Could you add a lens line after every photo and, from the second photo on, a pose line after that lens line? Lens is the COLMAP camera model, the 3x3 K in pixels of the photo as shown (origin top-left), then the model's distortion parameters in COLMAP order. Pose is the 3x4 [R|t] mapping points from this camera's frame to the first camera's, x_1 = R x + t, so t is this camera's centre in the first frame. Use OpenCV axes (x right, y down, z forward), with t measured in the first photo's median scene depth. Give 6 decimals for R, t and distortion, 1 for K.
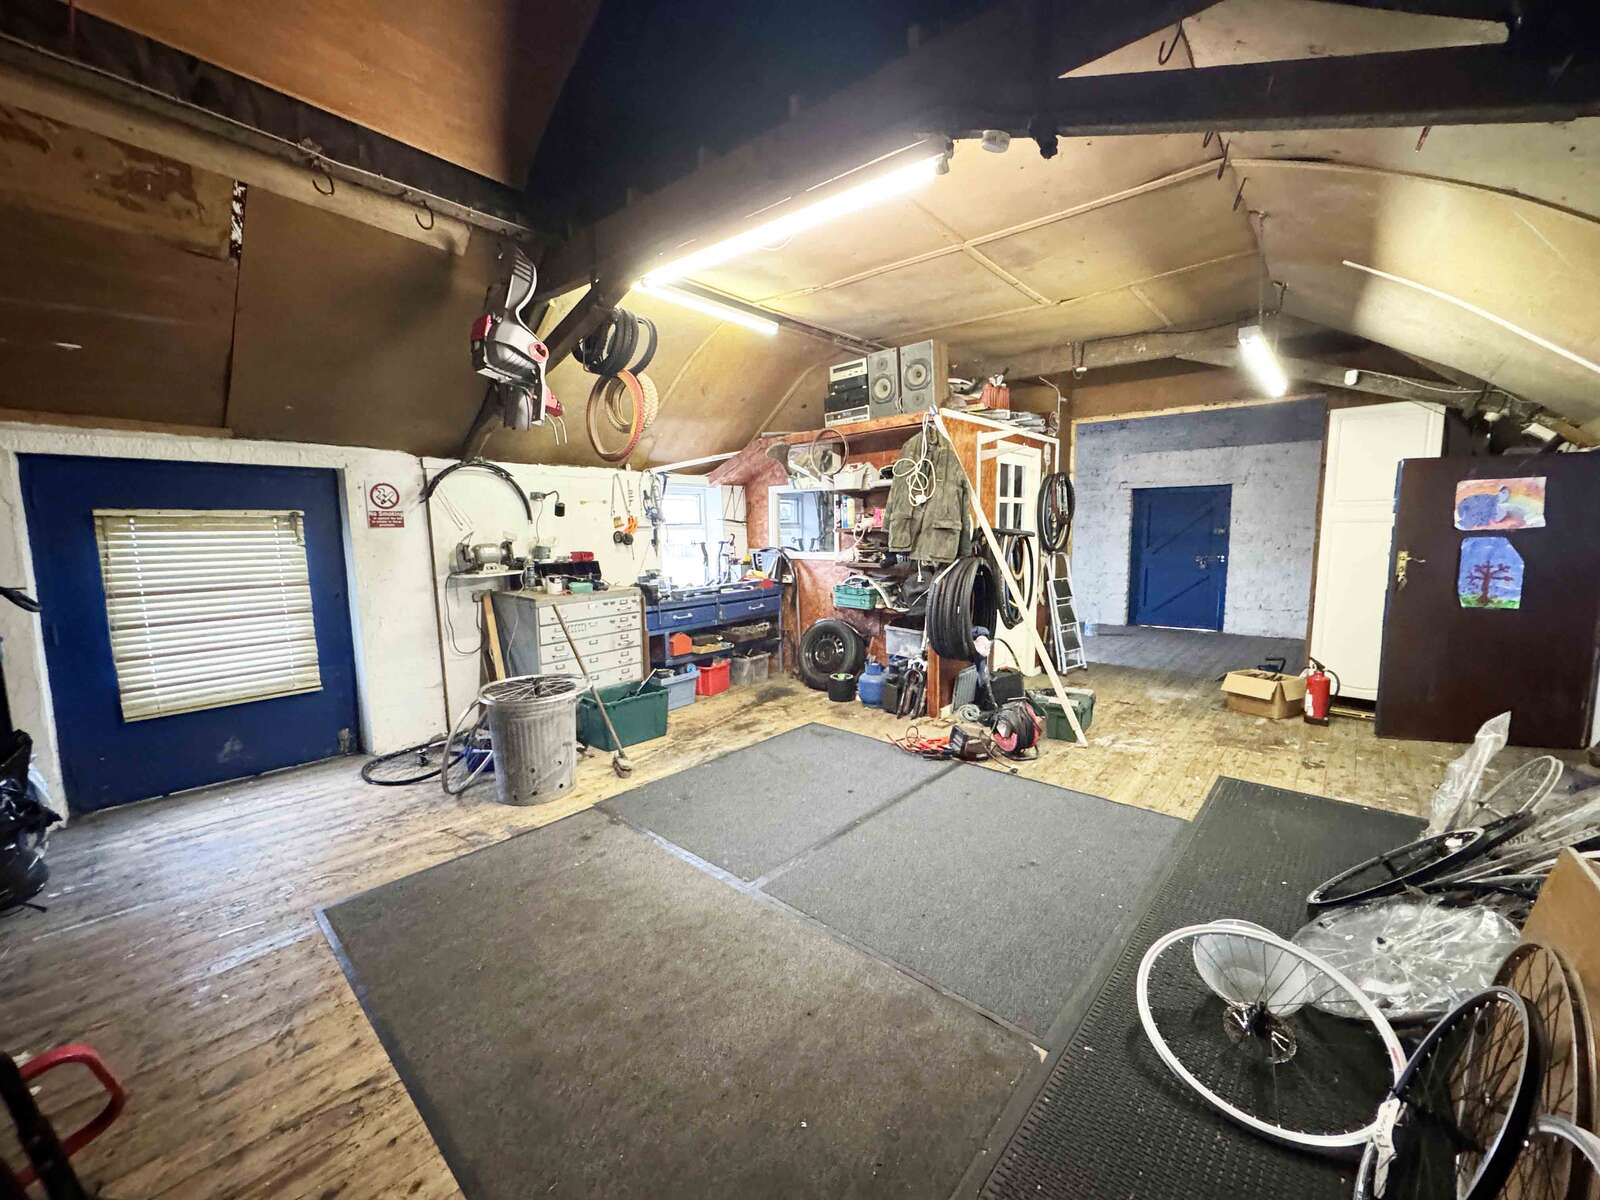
lens RADIAL K [[640.8, 0, 800.0], [0, 640.8, 600.0], [0, 0, 1]] dist [0.000539, 0.000045]
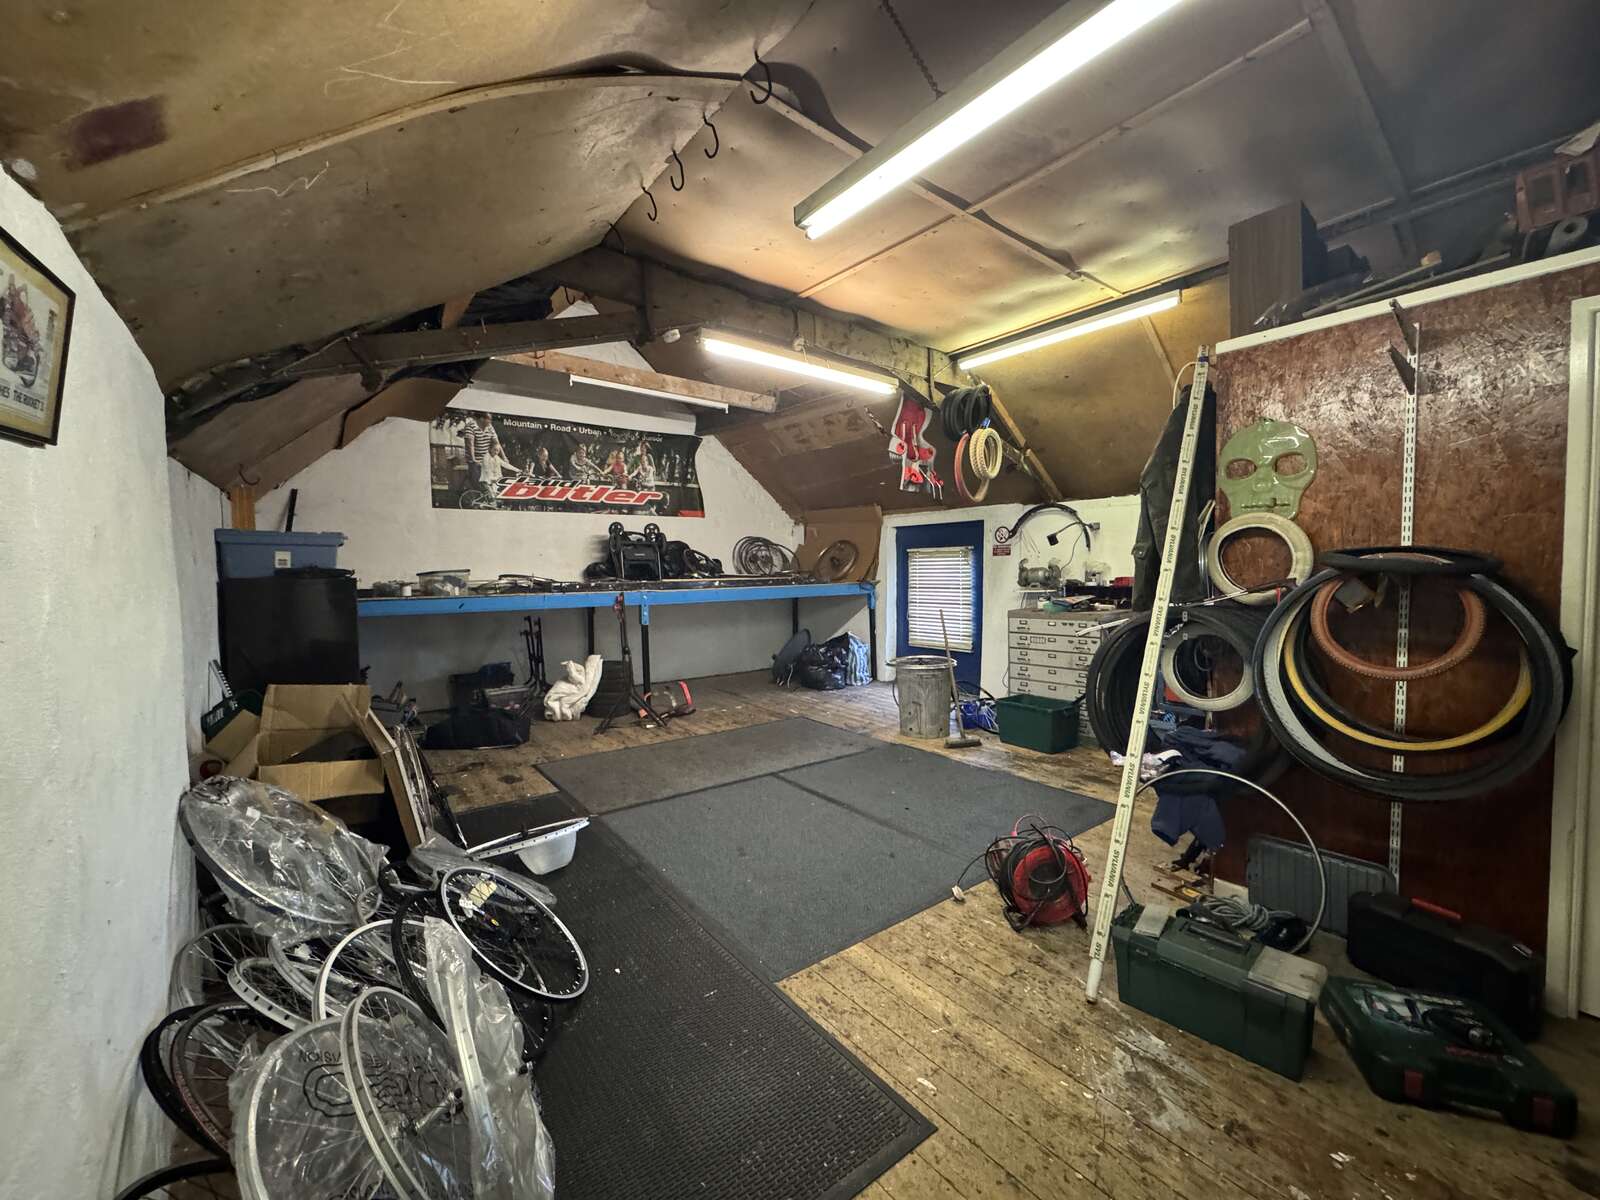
lens RADIAL K [[640.8, 0, 800.0], [0, 640.8, 600.0], [0, 0, 1]] dist [0.000539, 0.000045]
pose [[-0.194438, 0.067355, -0.978600, 0.844979], [-0.096359, 0.991503, 0.087389, -0.085923], [0.976170, 0.111289, -0.186296, 0.748380]]
